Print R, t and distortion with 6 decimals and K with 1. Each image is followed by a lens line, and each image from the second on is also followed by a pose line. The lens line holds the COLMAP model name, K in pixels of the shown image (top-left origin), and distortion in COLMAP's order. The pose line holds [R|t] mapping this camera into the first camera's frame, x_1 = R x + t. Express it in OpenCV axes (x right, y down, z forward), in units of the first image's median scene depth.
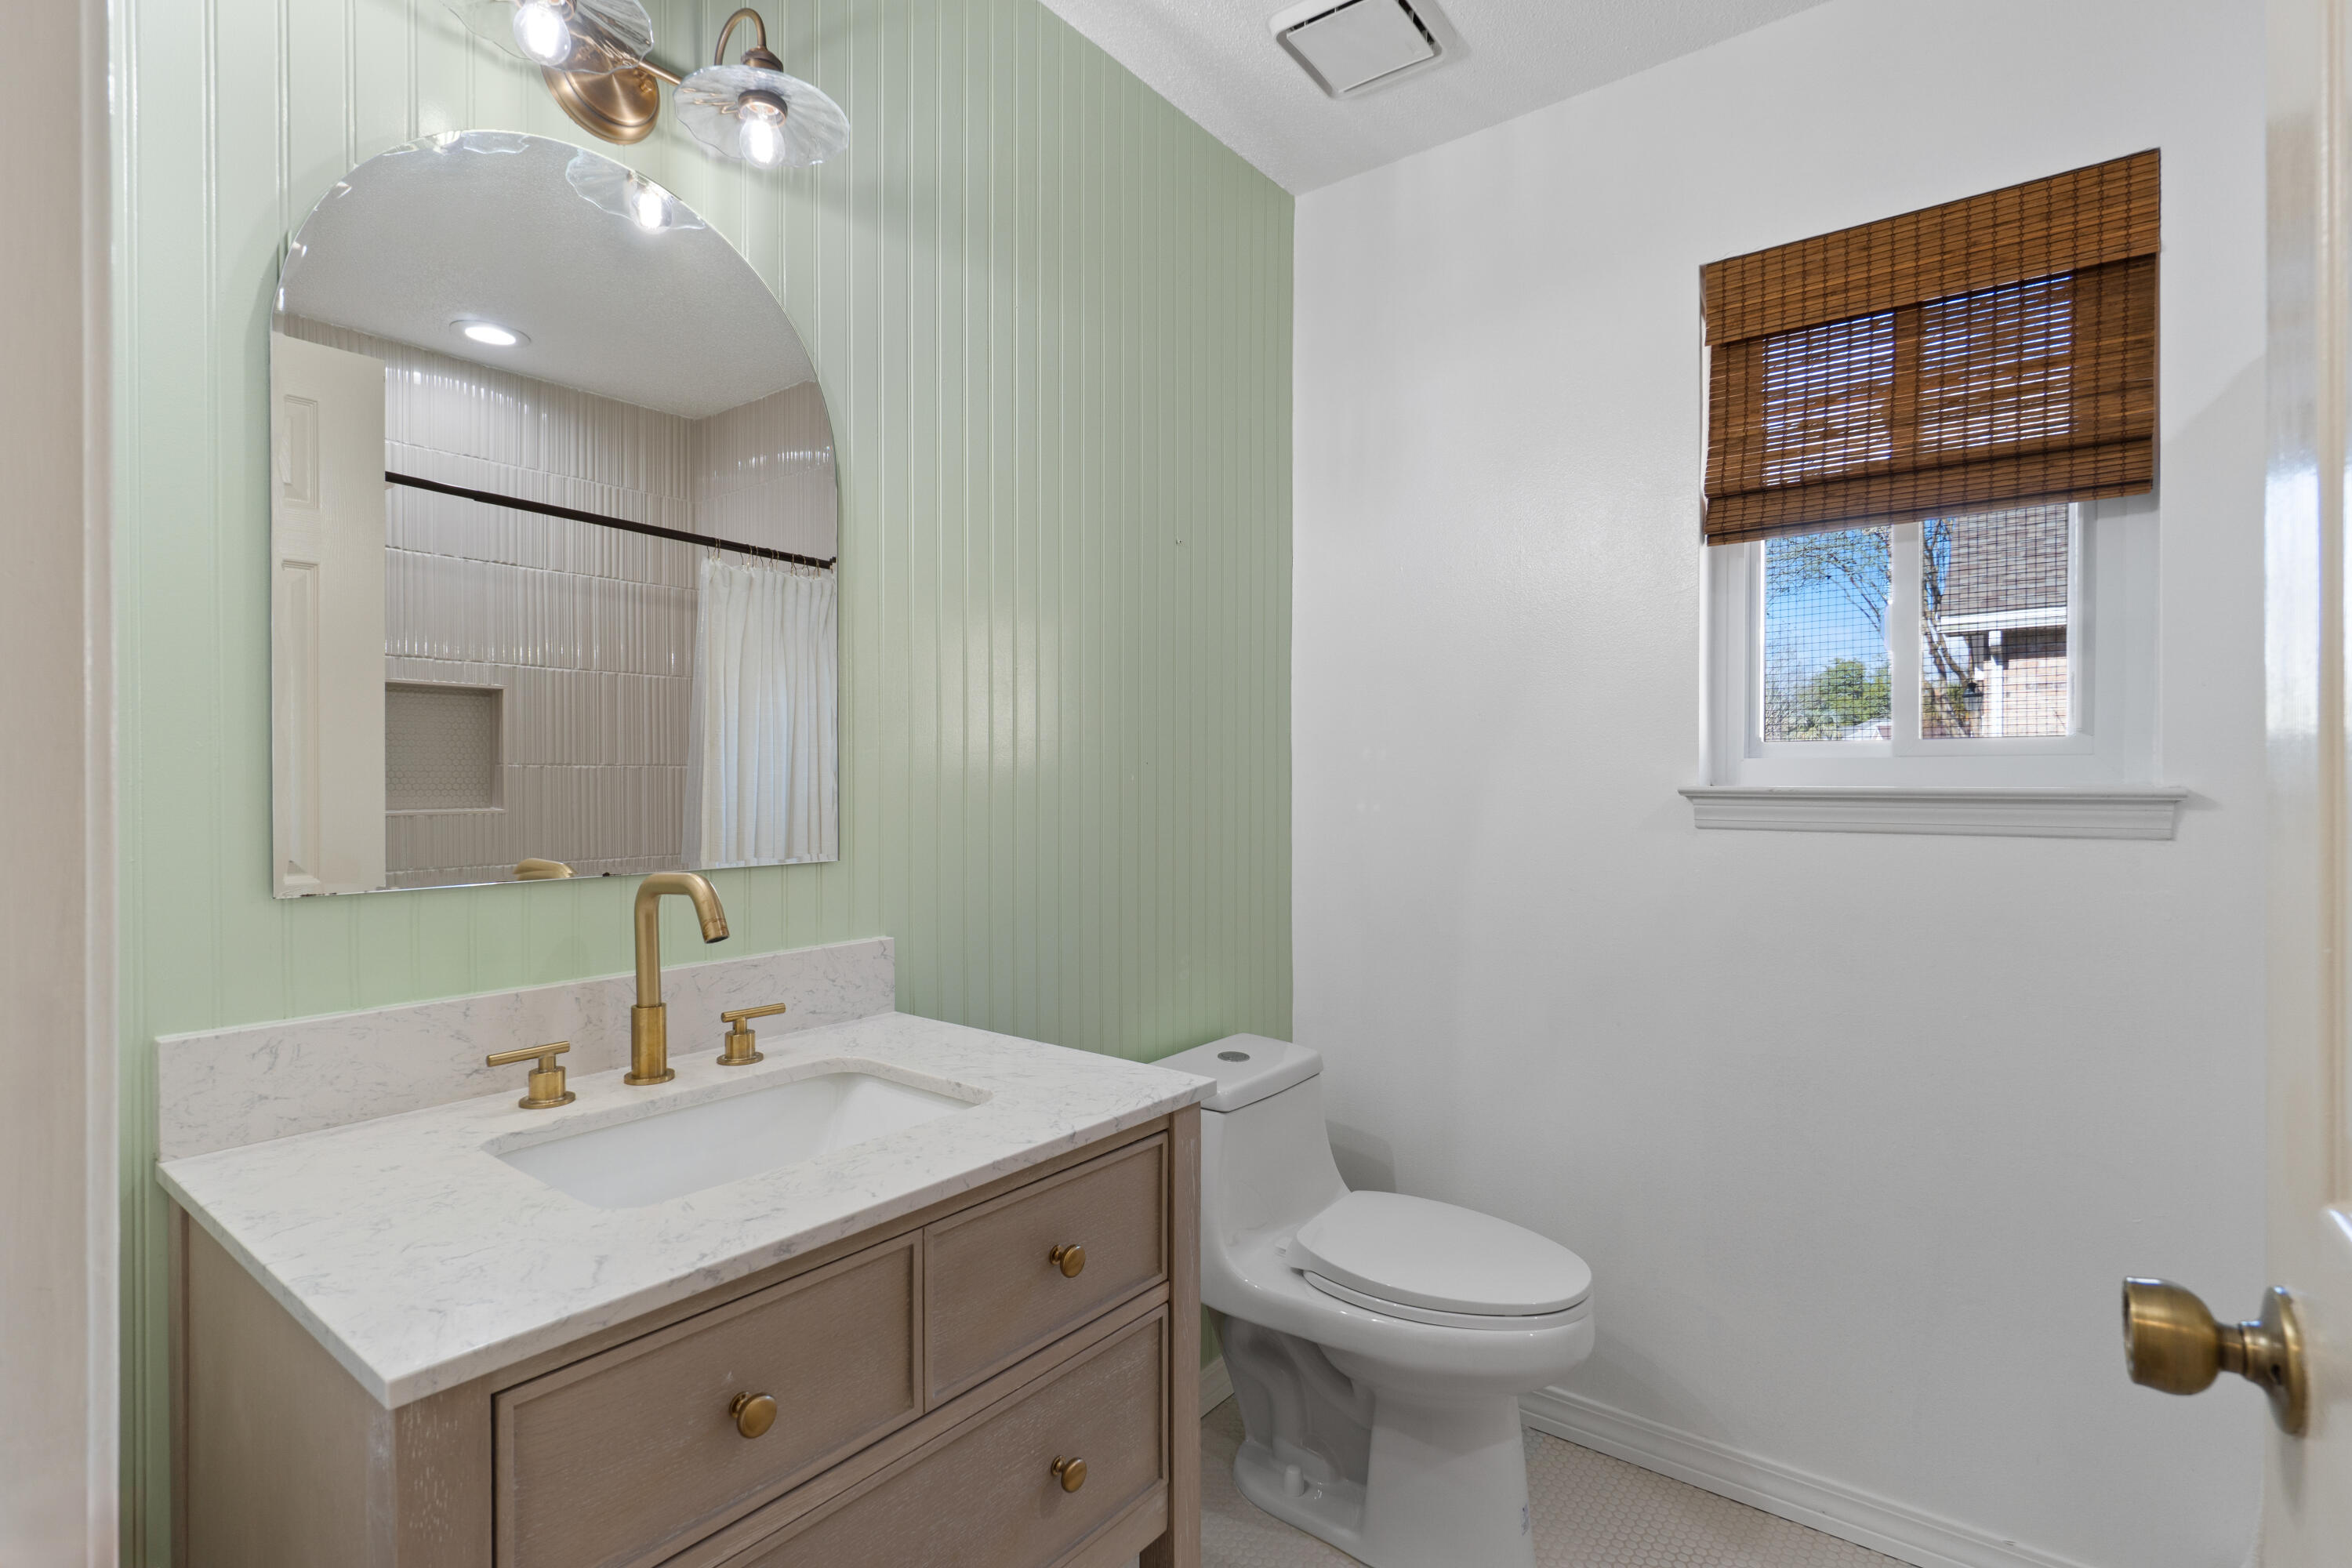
lens RADIAL K [[1136.3, 0, 1162.3], [0, 1136.3, 776.5], [0, 0, 1]] dist [0.000940, 0.000400]
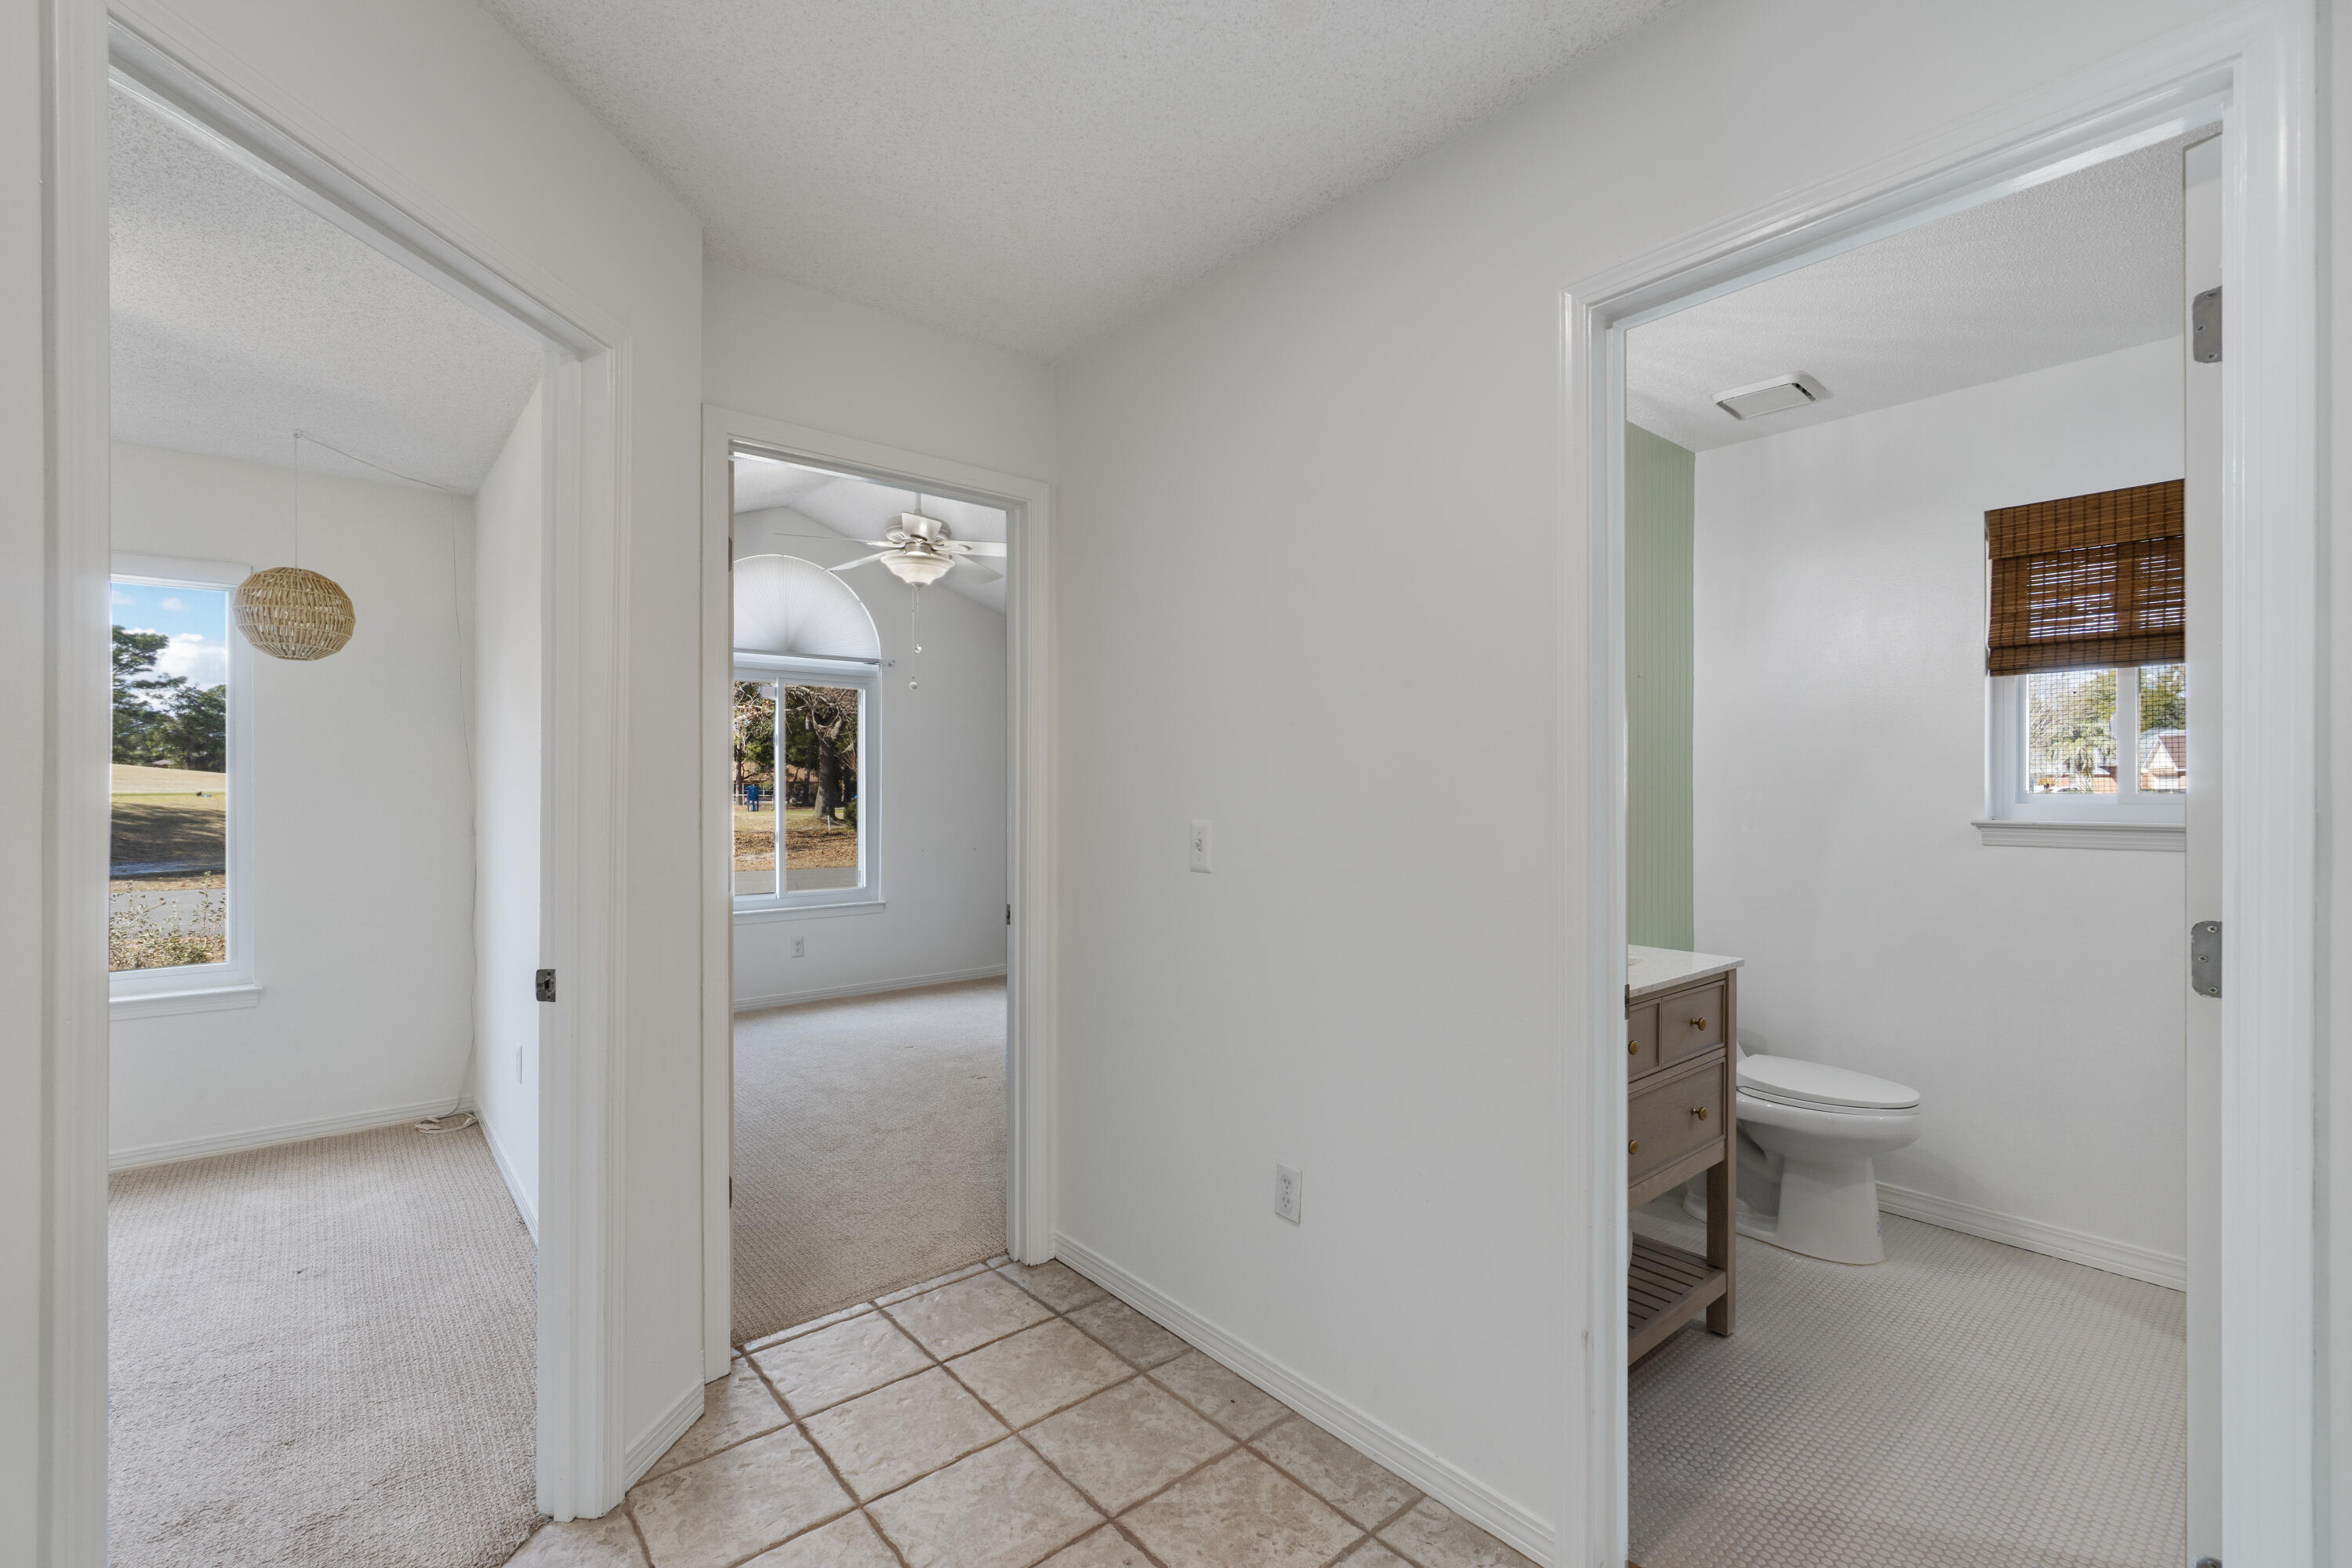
lens RADIAL K [[1020.8, 0, 1175.1], [0, 1020.8, 781.1], [0, 0, 1]] dist [0.000969, 0.000993]
pose [[0.979038, 0.000021, -0.203680, -0.403452], [-0.001252, 0.999982, -0.005914, -0.040500], [0.203676, 0.006045, 0.979020, -0.743880]]
